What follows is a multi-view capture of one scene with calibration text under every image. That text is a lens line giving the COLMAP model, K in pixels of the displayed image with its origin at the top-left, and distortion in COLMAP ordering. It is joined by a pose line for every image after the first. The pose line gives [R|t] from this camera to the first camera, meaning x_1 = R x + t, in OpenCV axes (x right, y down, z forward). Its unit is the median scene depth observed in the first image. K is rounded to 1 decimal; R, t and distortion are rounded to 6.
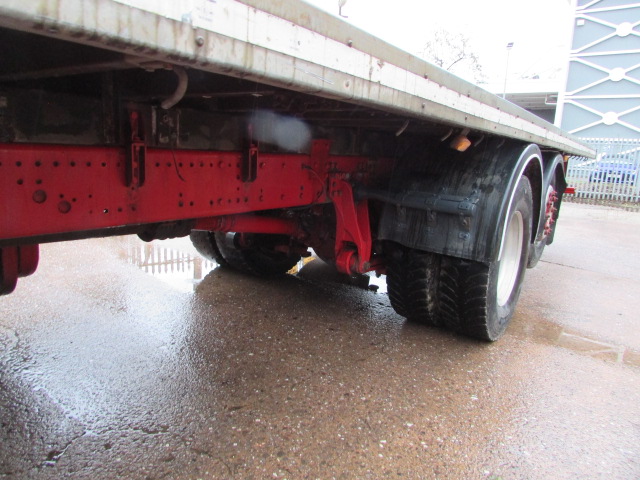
lens RADIAL K [[442.7, 0, 320.0], [0, 442.7, 240.0], [0, 0, 1]] dist [-0.034609, 0.006014]
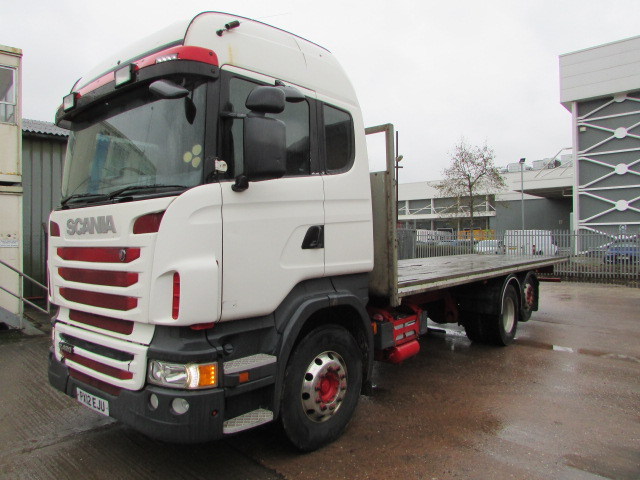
lens RADIAL K [[442.7, 0, 320.0], [0, 442.7, 240.0], [0, 0, 1]] dist [-0.034609, 0.006014]
pose [[0.995464, -0.058882, -0.074722, -0.071571], [0.042791, 0.978634, -0.201109, 0.012052], [0.084967, 0.196999, 0.976715, -0.263522]]
